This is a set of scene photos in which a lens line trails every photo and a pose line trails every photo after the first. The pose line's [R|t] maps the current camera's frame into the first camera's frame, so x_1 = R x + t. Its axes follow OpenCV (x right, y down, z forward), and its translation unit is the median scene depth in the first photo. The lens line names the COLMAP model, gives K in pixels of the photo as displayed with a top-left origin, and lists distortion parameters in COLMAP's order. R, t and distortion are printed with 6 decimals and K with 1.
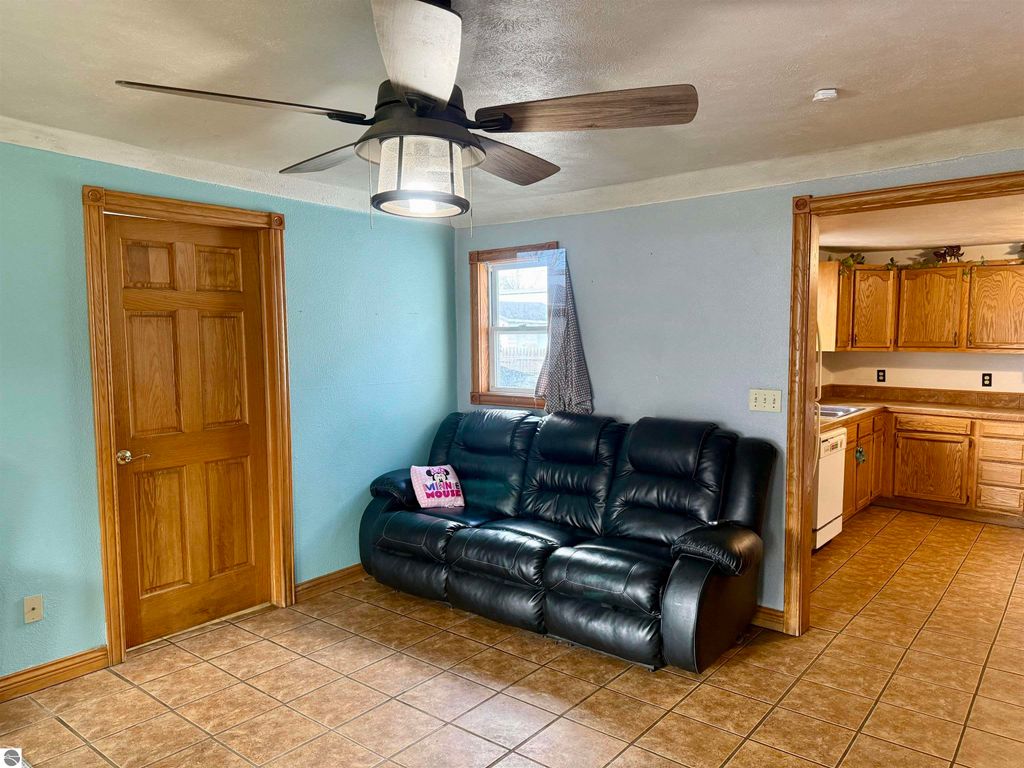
lens RADIAL K [[719.0, 0, 525.3], [0, 719.0, 387.7], [0, 0, 1]] dist [0.085868, -0.106922]
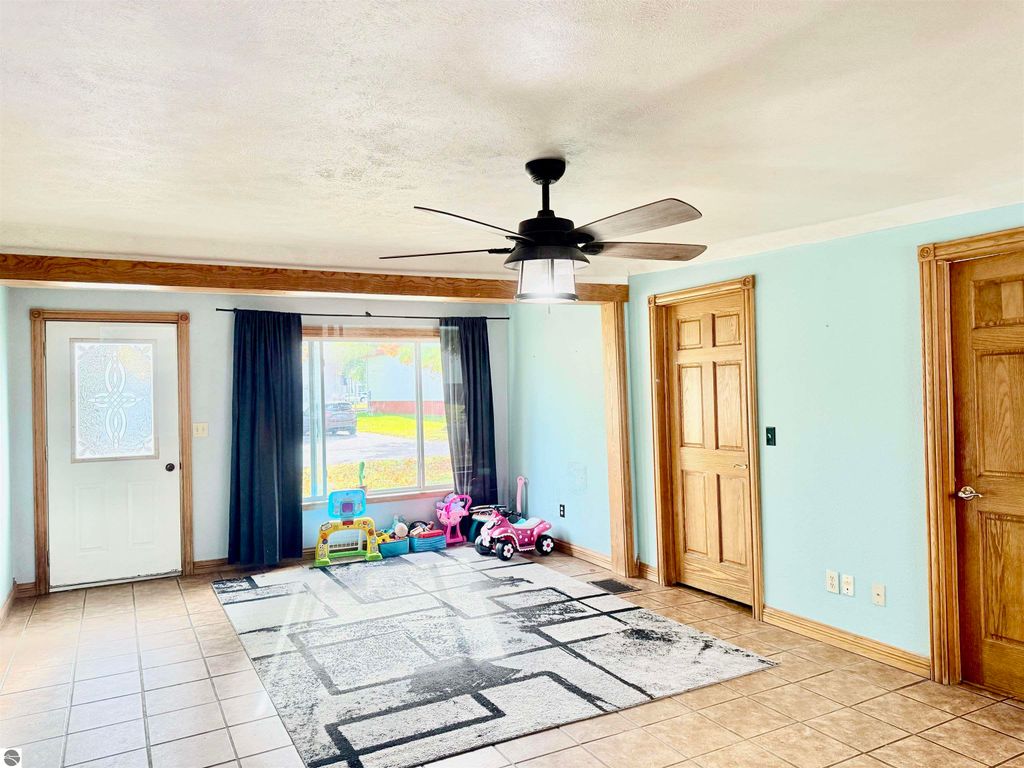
lens RADIAL K [[719.0, 0, 505.3], [0, 719.0, 387.6], [0, 0, 1]] dist [0.085868, -0.106922]
pose [[-0.408784, 0.008580, -0.912591, 0.363194], [-0.042080, 0.998715, 0.028239, -0.030189], [0.911661, 0.049946, -0.407898, 0.451313]]
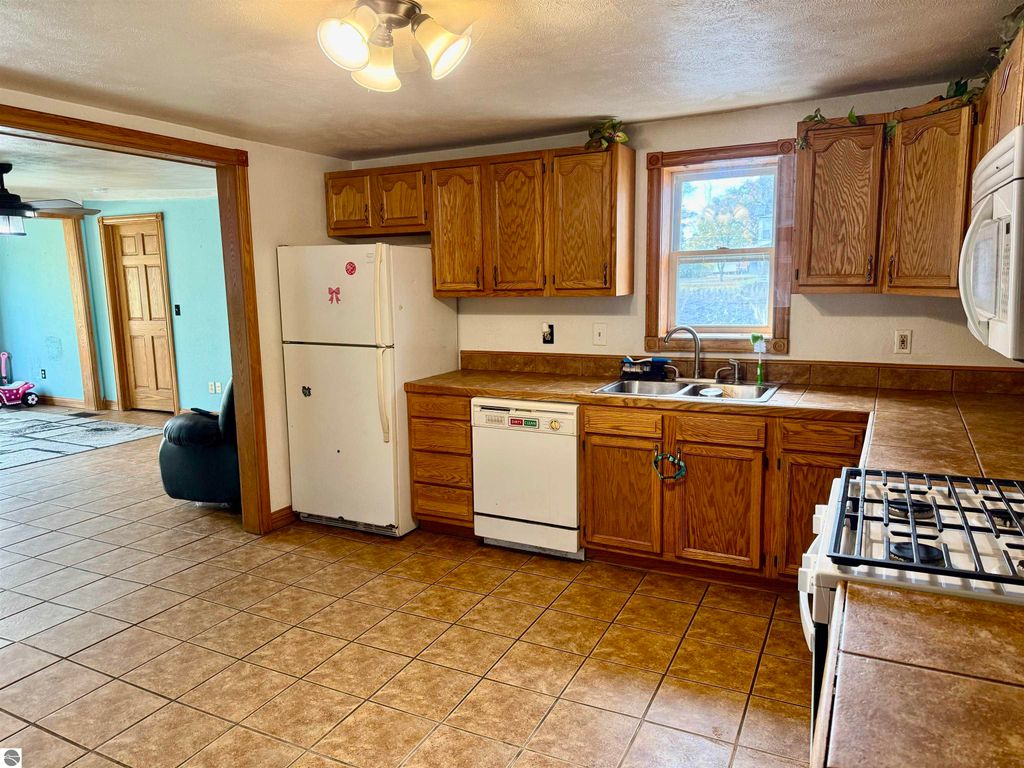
lens RADIAL K [[719.0, 0, 509.2], [0, 719.0, 385.6], [0, 0, 1]] dist [0.085868, -0.106922]
pose [[0.202217, 0.146085, -0.968384, 0.945737], [-0.053117, 0.988993, 0.138102, -0.047422], [0.977899, 0.023511, 0.207751, 0.702514]]
